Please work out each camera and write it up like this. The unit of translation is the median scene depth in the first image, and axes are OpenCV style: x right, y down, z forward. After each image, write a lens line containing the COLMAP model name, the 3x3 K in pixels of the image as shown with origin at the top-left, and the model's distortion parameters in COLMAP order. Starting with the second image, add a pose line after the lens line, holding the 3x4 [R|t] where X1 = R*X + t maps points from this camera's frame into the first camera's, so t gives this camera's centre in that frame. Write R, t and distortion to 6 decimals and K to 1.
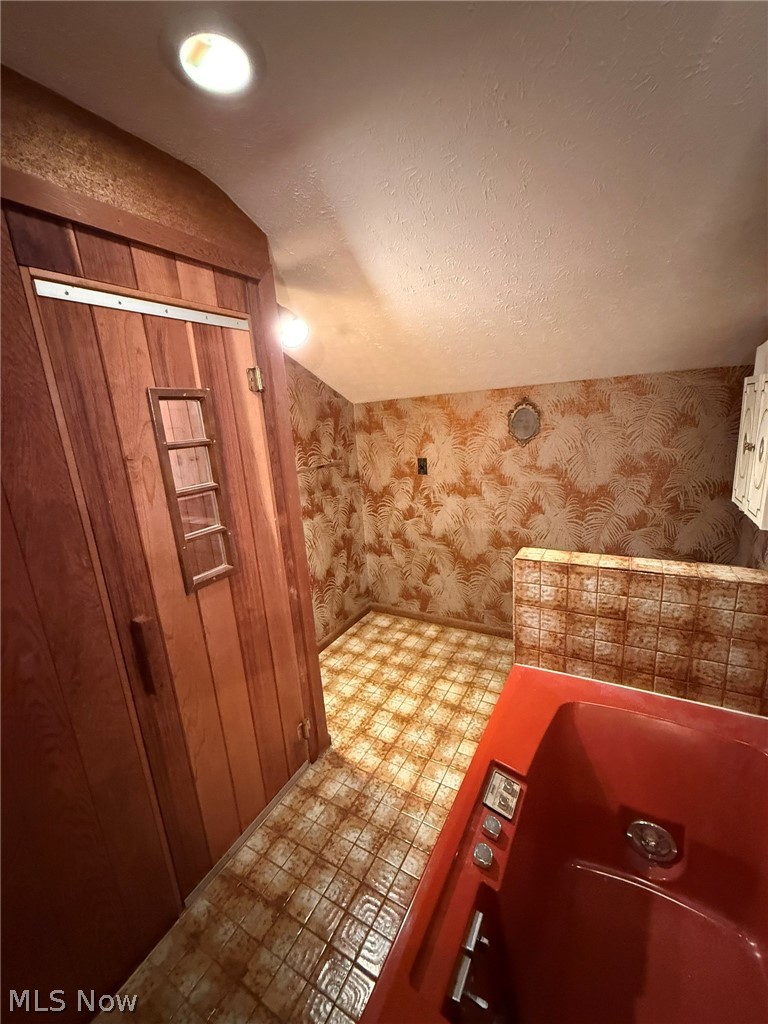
lens RADIAL K [[409.8, 0, 381.1], [0, 409.8, 509.7], [0, 0, 1]] dist [0.001609, 0.000007]
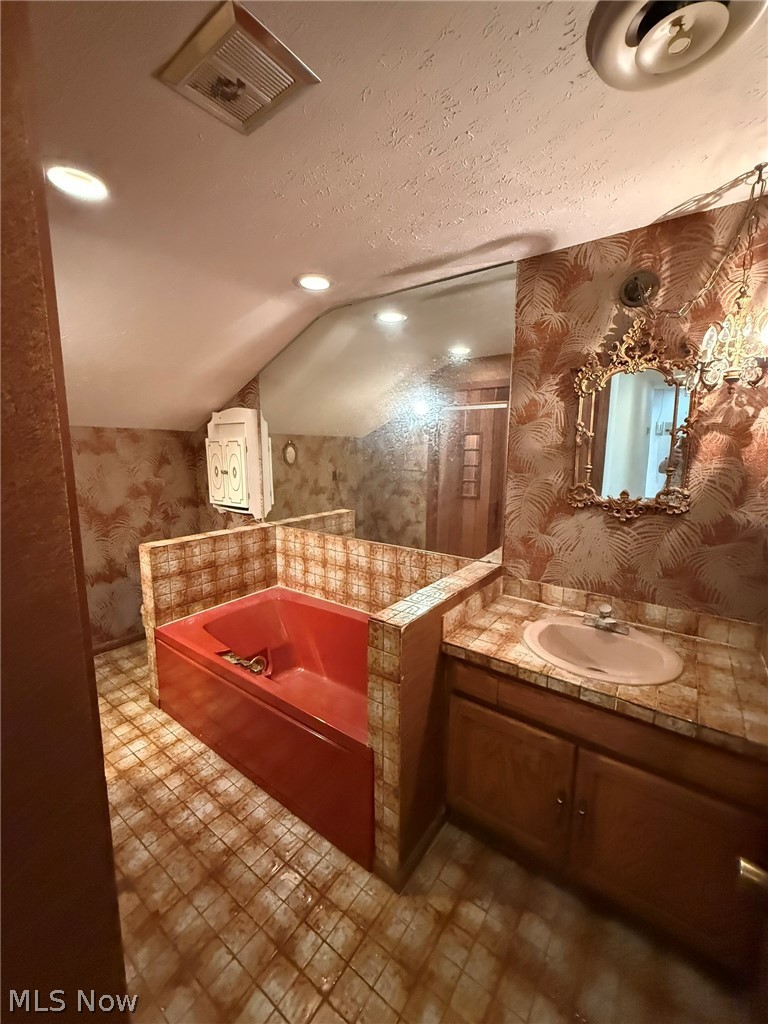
lens RADIAL K [[409.8, 0, 382.2], [0, 409.8, 509.6], [0, 0, 1]] dist [0.001609, 0.000007]
pose [[0.106914, -0.069802, 0.991815, -0.998784], [0.207198, 0.977196, 0.046438, 0.091289], [-0.972439, 0.200537, 0.118939, 0.033320]]
